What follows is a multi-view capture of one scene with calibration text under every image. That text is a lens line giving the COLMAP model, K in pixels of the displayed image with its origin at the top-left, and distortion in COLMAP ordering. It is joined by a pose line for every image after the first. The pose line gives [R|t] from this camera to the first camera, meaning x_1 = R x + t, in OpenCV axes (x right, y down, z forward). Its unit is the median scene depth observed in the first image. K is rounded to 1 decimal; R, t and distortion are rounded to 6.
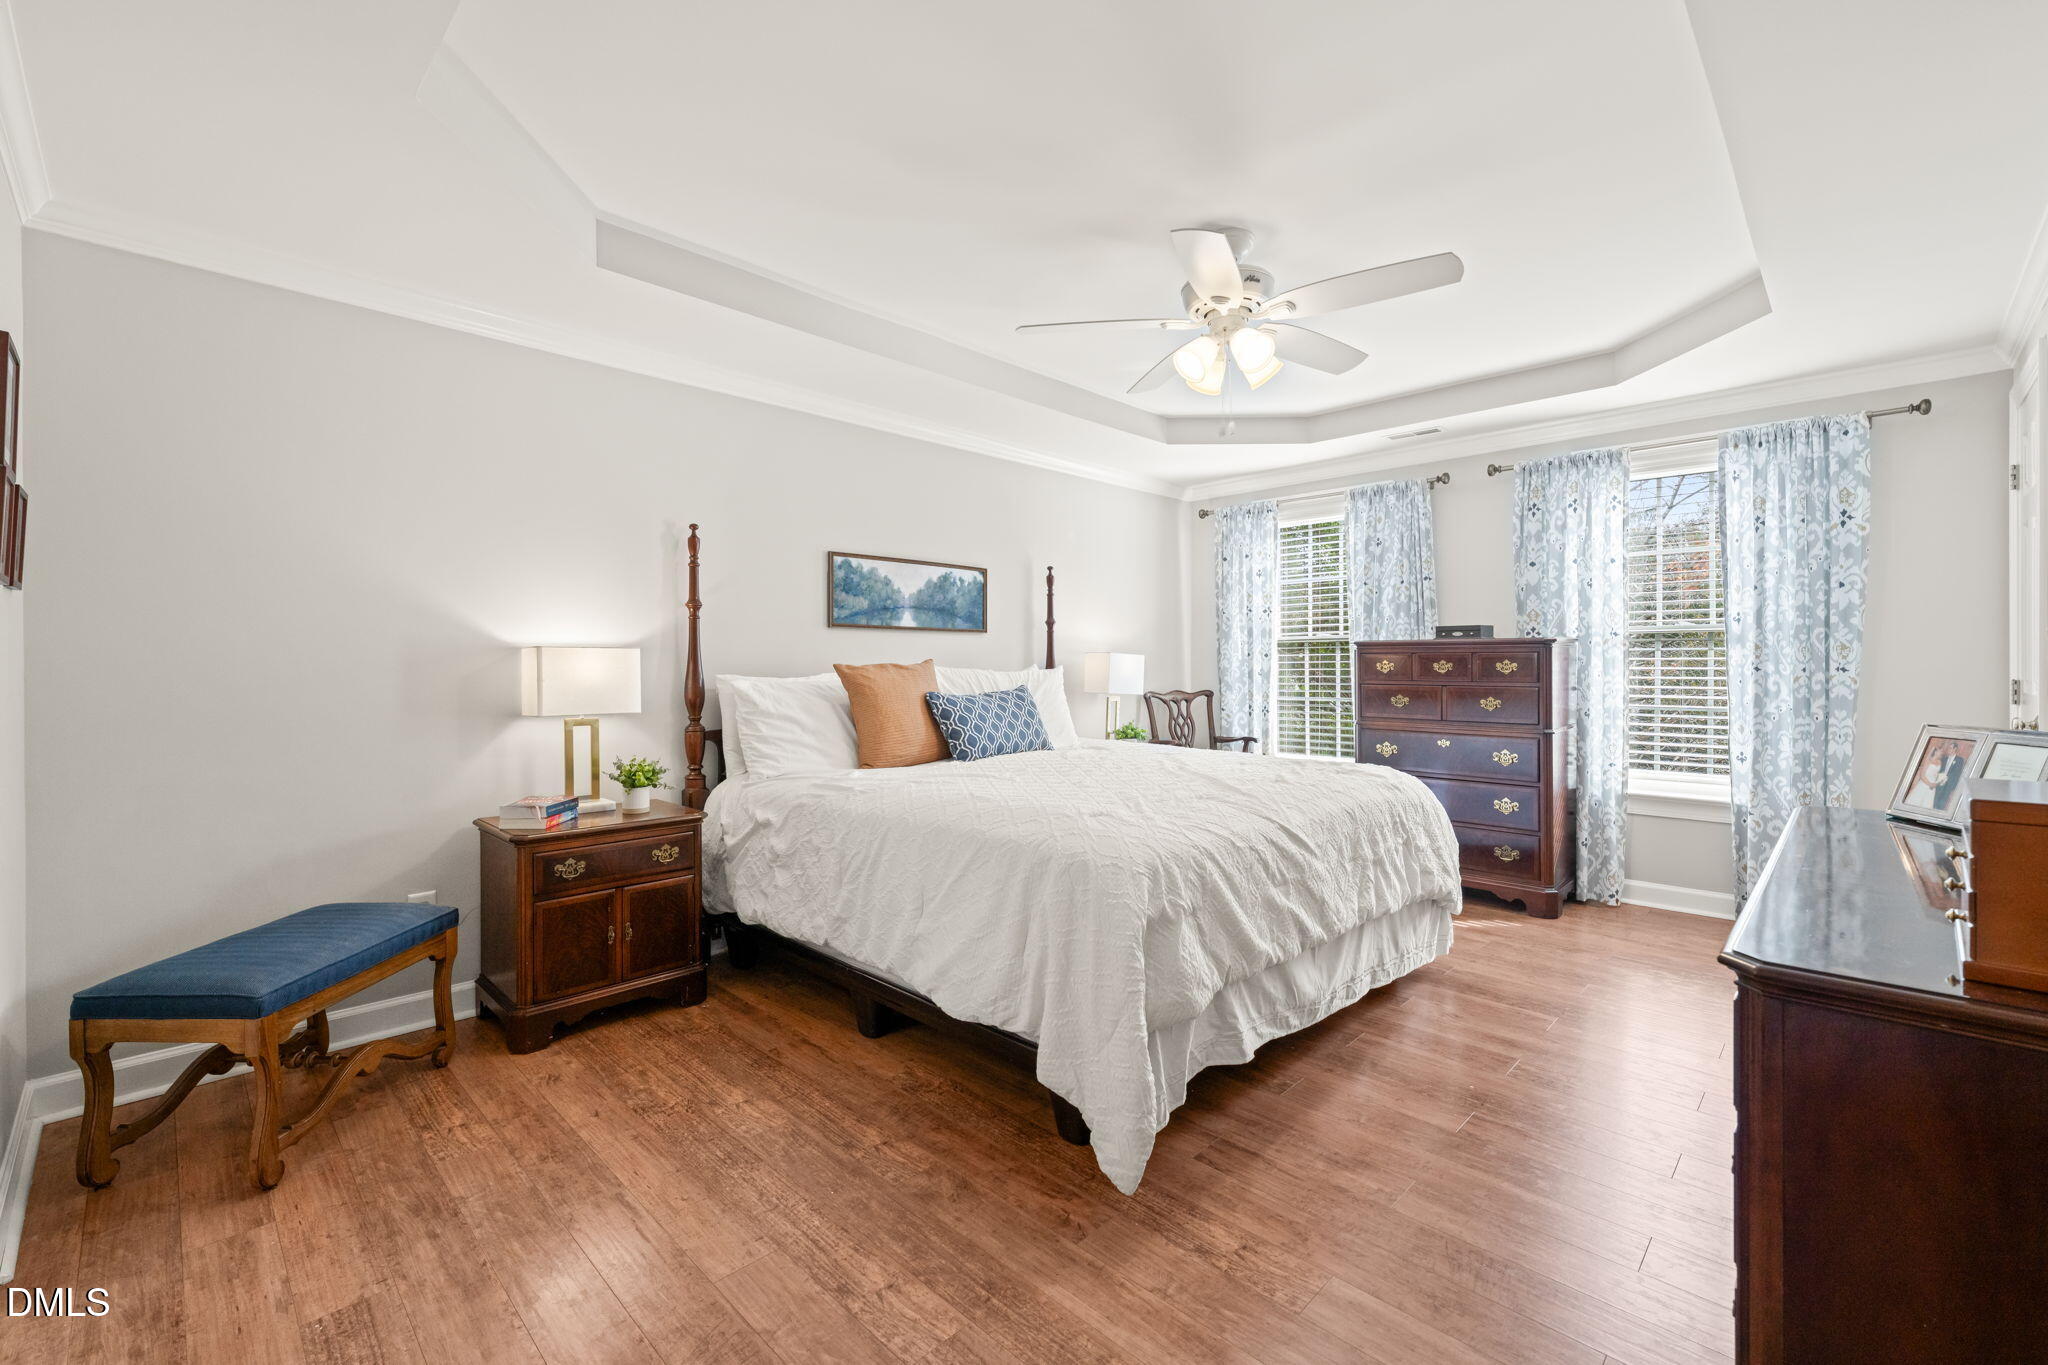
lens RADIAL K [[886.9, 0, 1004.0], [0, 886.9, 675.2], [0, 0, 1]] dist [-0.004785, 0.000740]
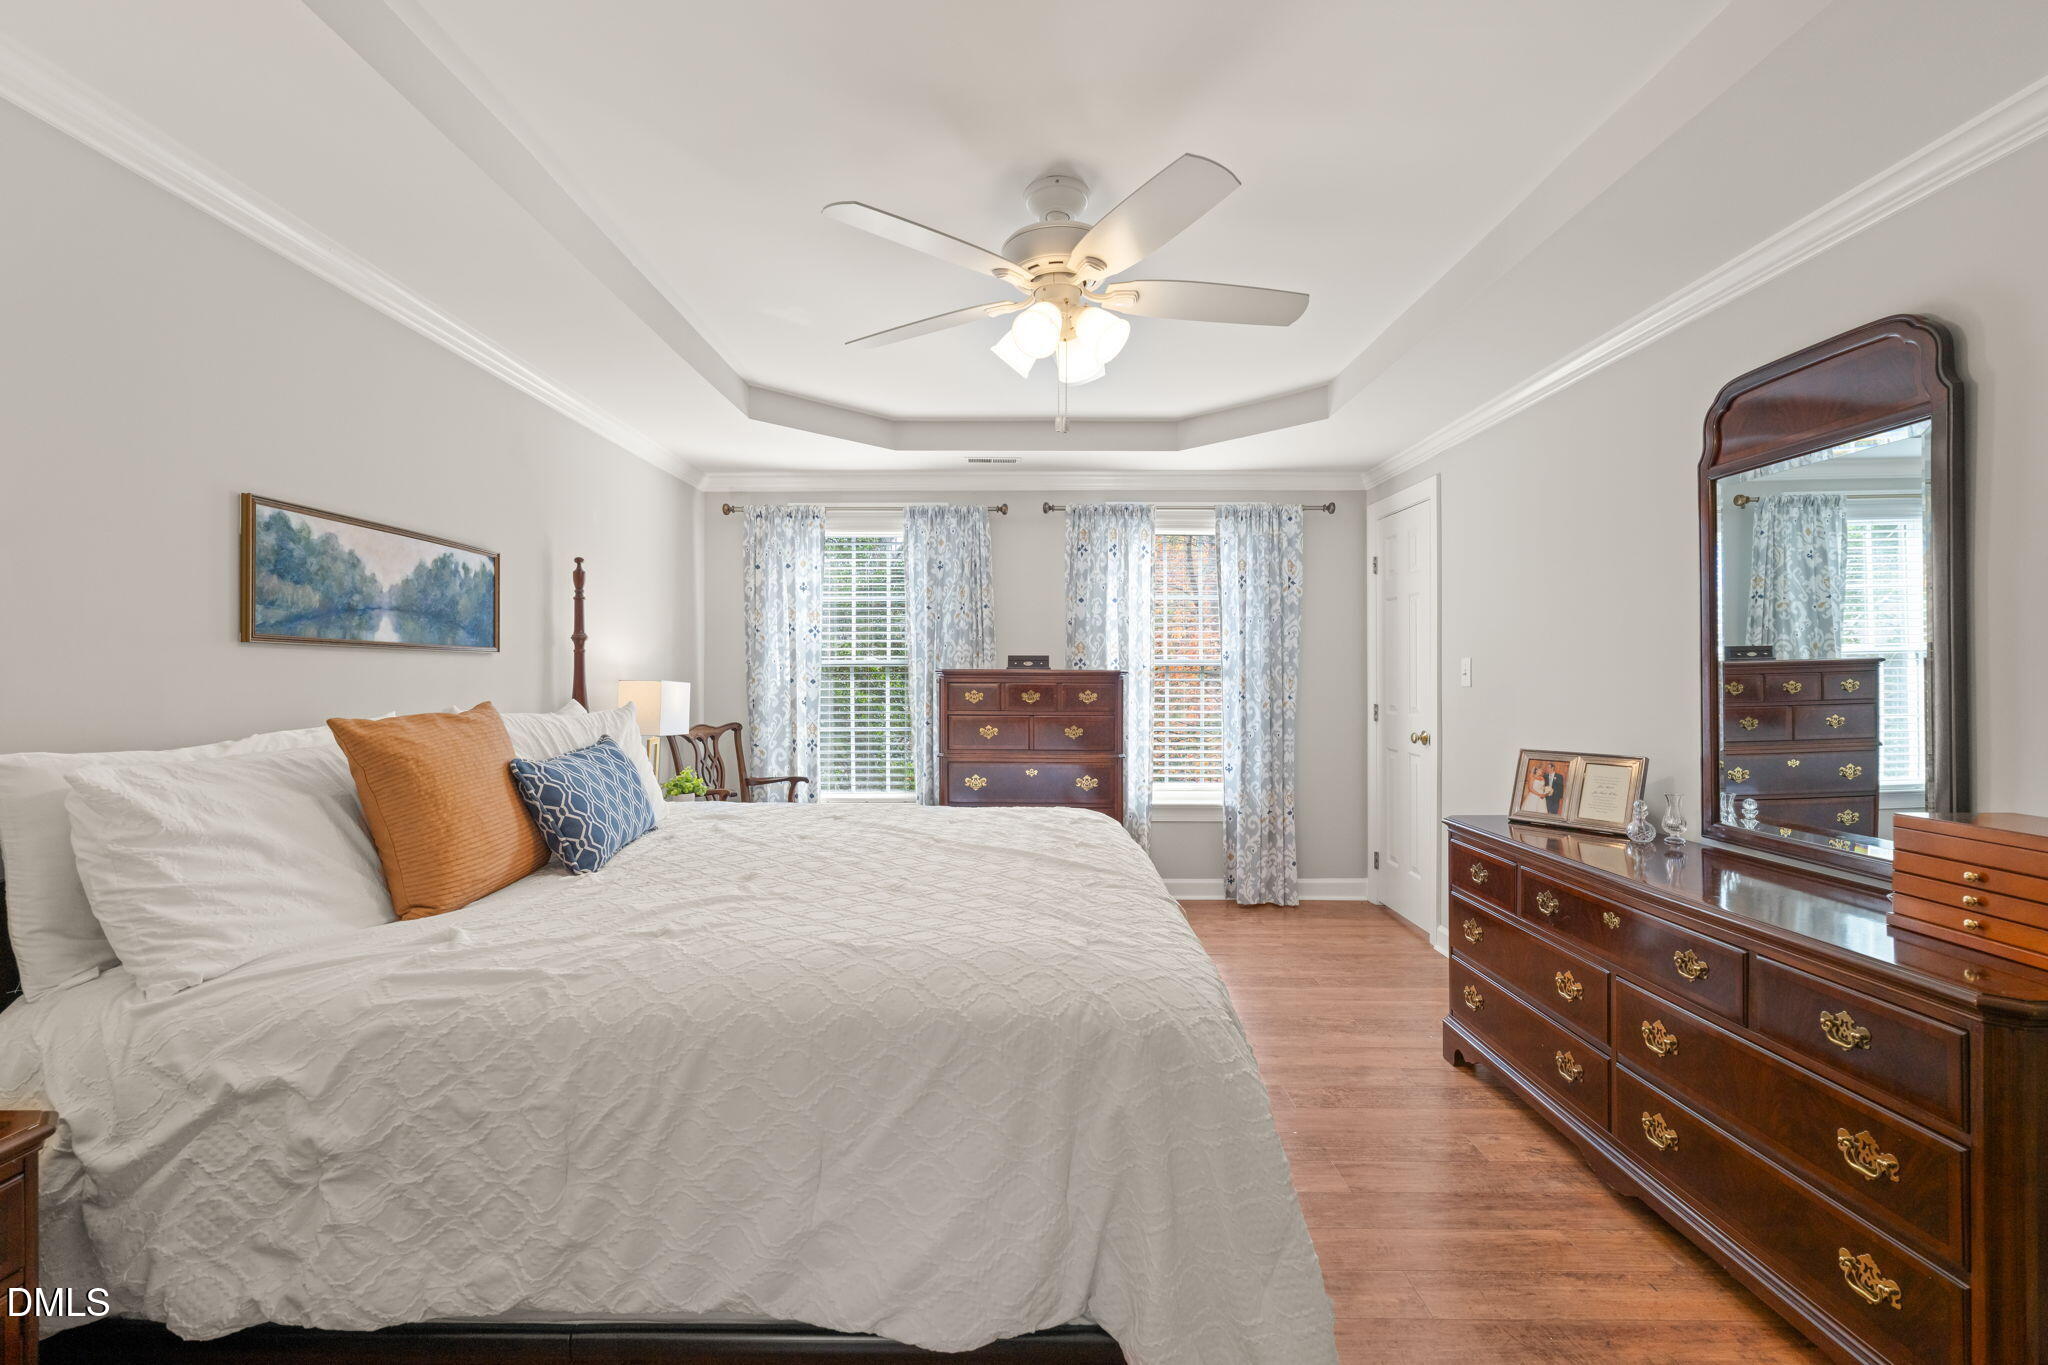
lens RADIAL K [[886.9, 0, 1023.5], [0, 886.9, 680.2], [0, 0, 1]] dist [-0.004785, 0.000740]
pose [[0.695117, -0.002521, 0.718892, -0.244827], [0.005002, 0.999987, -0.001330, -0.028173], [-0.718879, 0.004520, 0.695120, 0.315447]]
